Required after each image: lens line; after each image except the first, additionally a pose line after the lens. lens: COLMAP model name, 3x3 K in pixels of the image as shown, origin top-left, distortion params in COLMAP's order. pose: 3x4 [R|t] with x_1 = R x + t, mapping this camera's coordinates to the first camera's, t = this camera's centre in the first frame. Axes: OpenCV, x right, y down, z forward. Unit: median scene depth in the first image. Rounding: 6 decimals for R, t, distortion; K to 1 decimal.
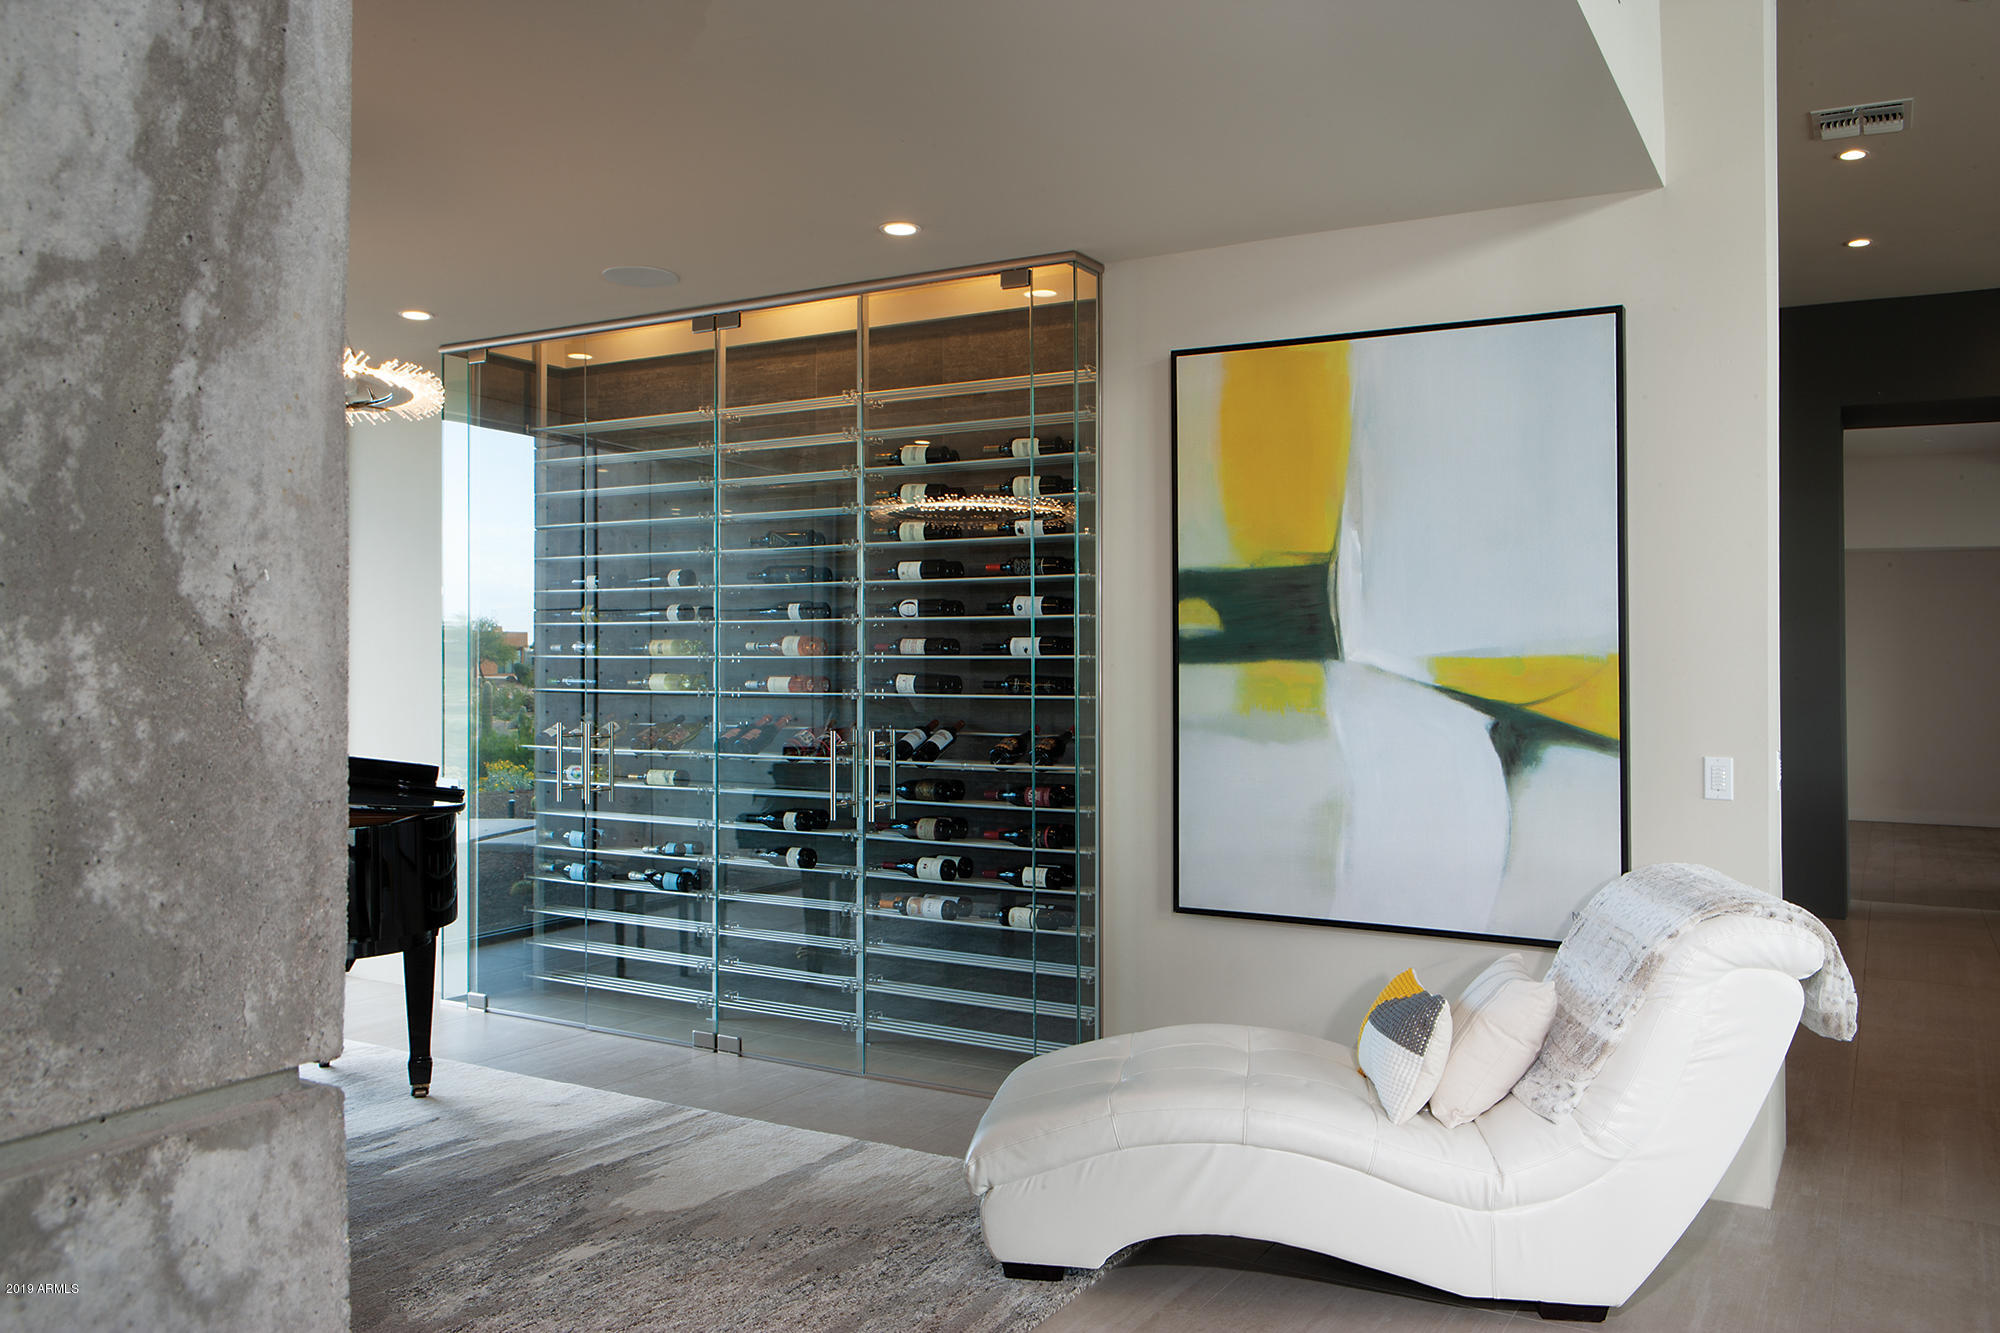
lens RADIAL K [[1579.4, 0, 1005.6], [0, 1579.4, 662.5], [0, 0, 1]] dist [-0.039126, -0.002010]
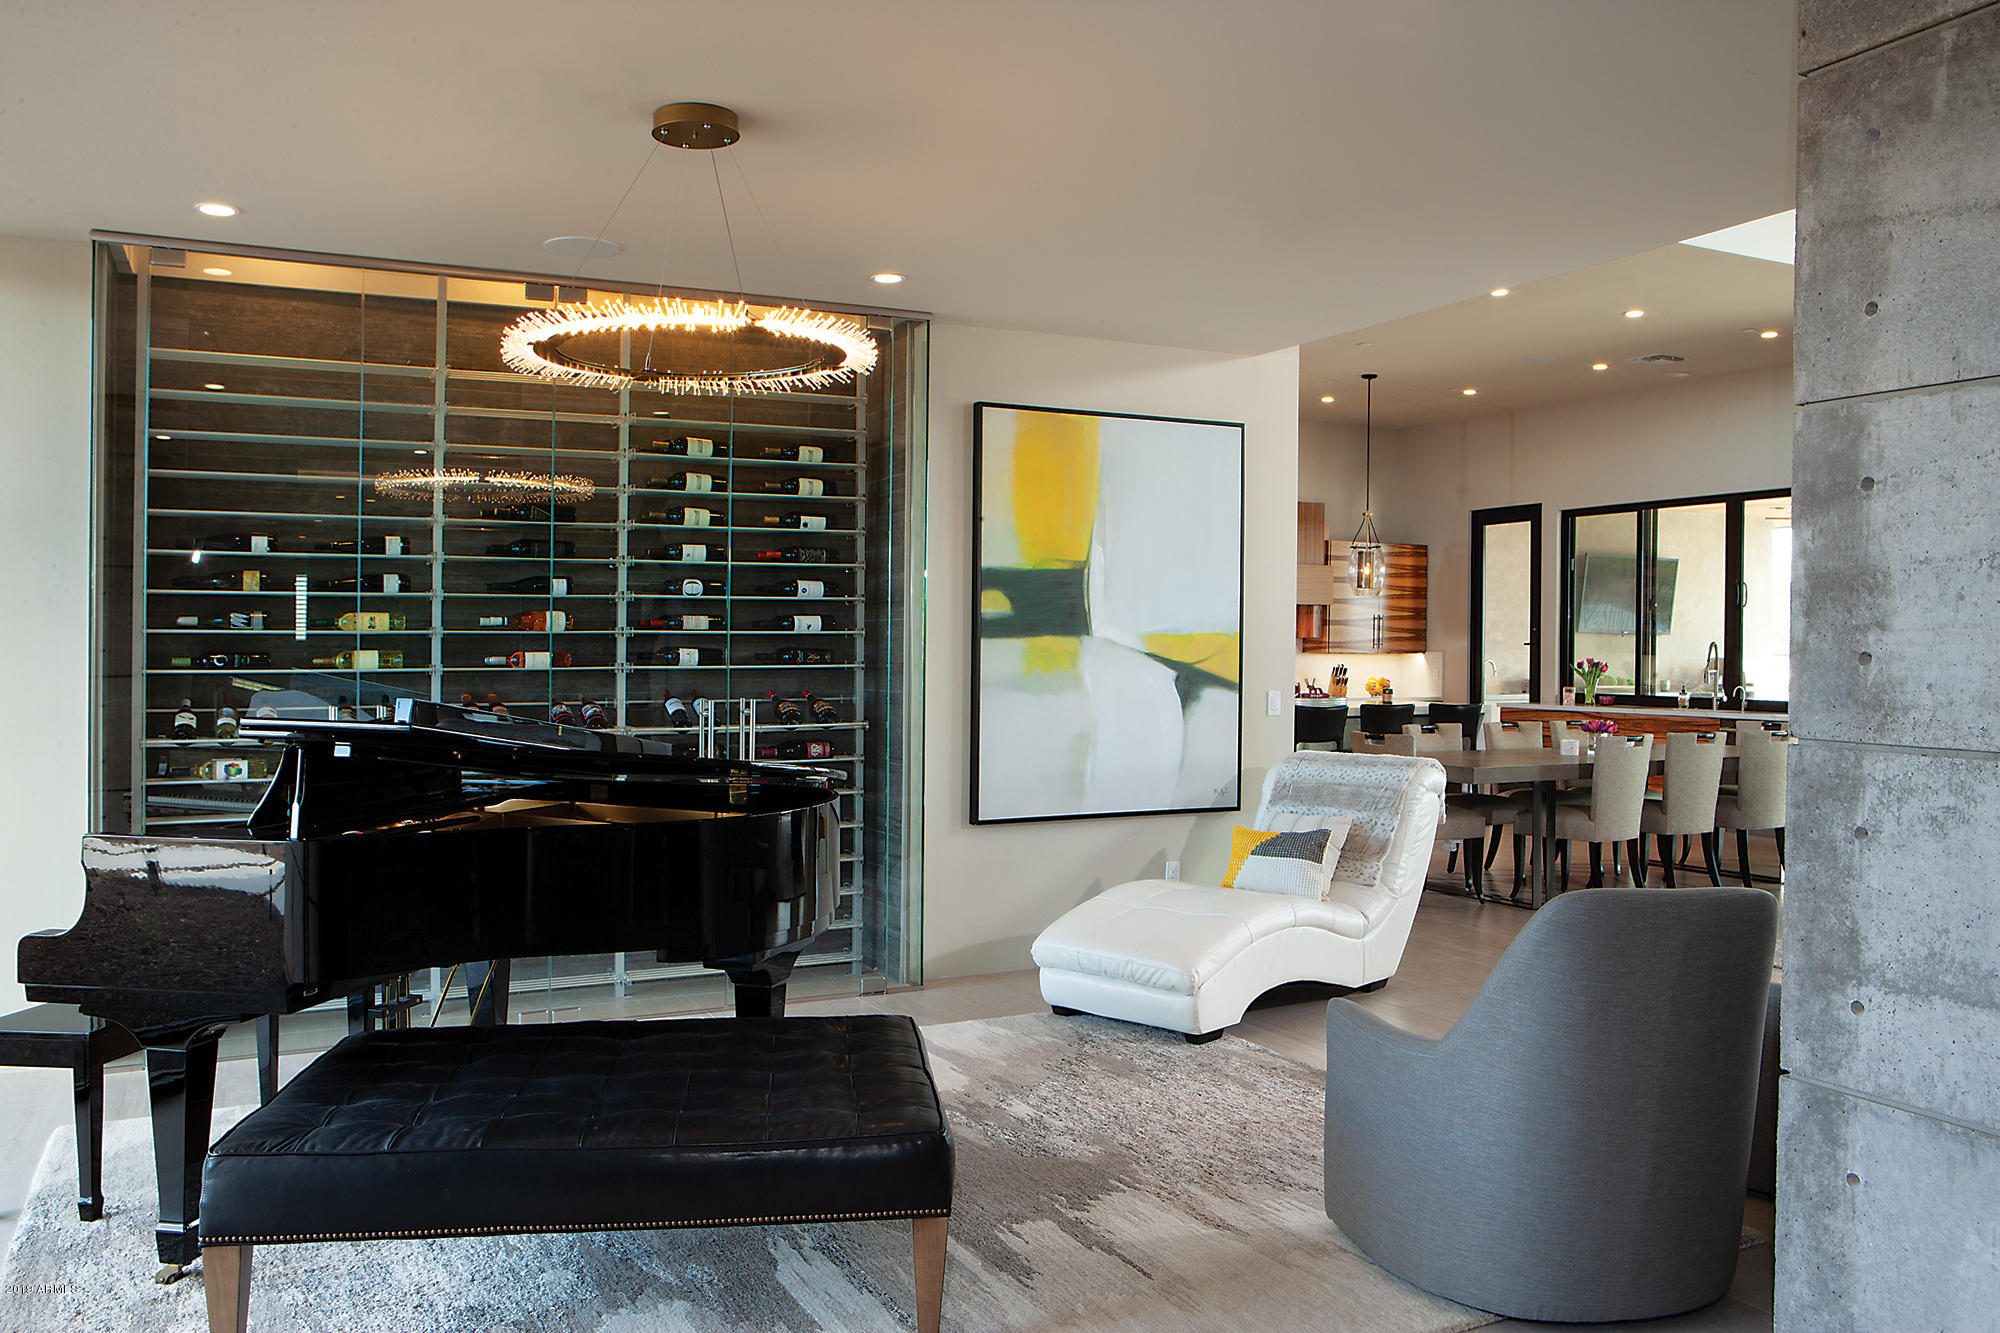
lens RADIAL K [[1579.4, 0, 1060.0], [0, 1579.4, 725.5], [0, 0, 1]] dist [-0.039126, -0.002010]
pose [[0.514961, -0.046999, 0.855924, -1.055600], [0.000322, 0.998506, 0.054635, 0.001815], [-0.857213, -0.027859, 0.514207, 0.269430]]
